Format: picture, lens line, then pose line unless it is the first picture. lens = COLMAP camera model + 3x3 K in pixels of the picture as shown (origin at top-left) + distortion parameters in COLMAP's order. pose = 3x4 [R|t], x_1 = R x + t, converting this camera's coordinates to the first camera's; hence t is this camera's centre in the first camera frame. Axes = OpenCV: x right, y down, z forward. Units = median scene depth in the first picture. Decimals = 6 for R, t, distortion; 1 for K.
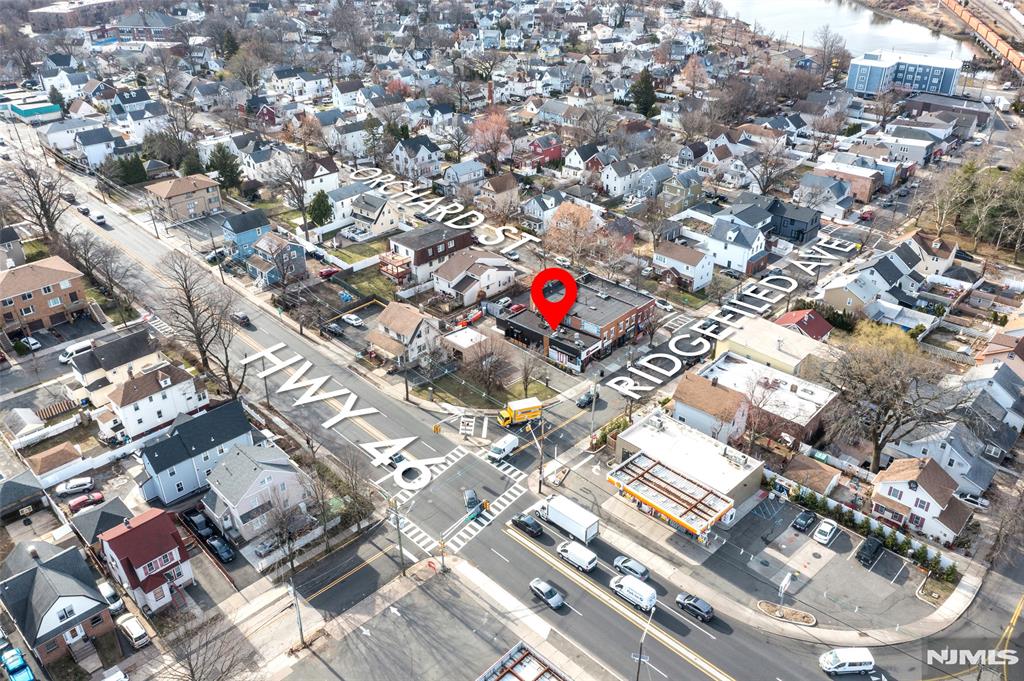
lens RADIAL K [[809.1, 0, 511.3], [0, 809.1, 336.8], [0, 0, 1]] dist [-0.001878, 0.028319]
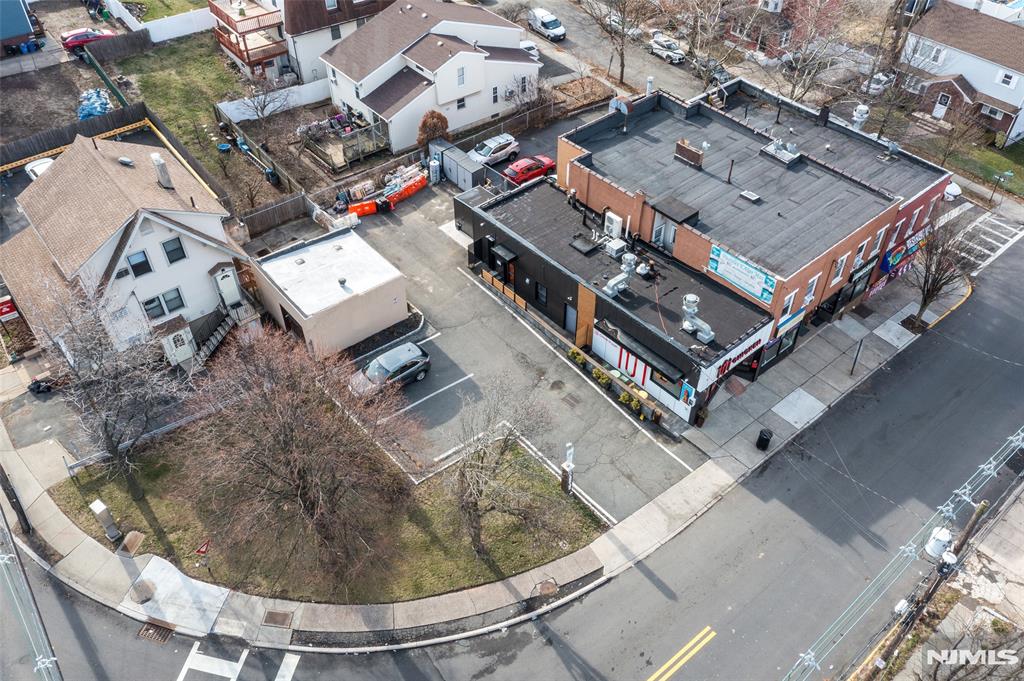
lens RADIAL K [[809.1, 0, 511.6], [0, 809.1, 339.9], [0, 0, 1]] dist [-0.001878, 0.028319]
pose [[0.991857, 0.087903, -0.092160, 0.039639], [-0.064036, 0.969704, 0.235741, -0.045303], [0.110090, -0.227919, 0.967436, 0.621844]]
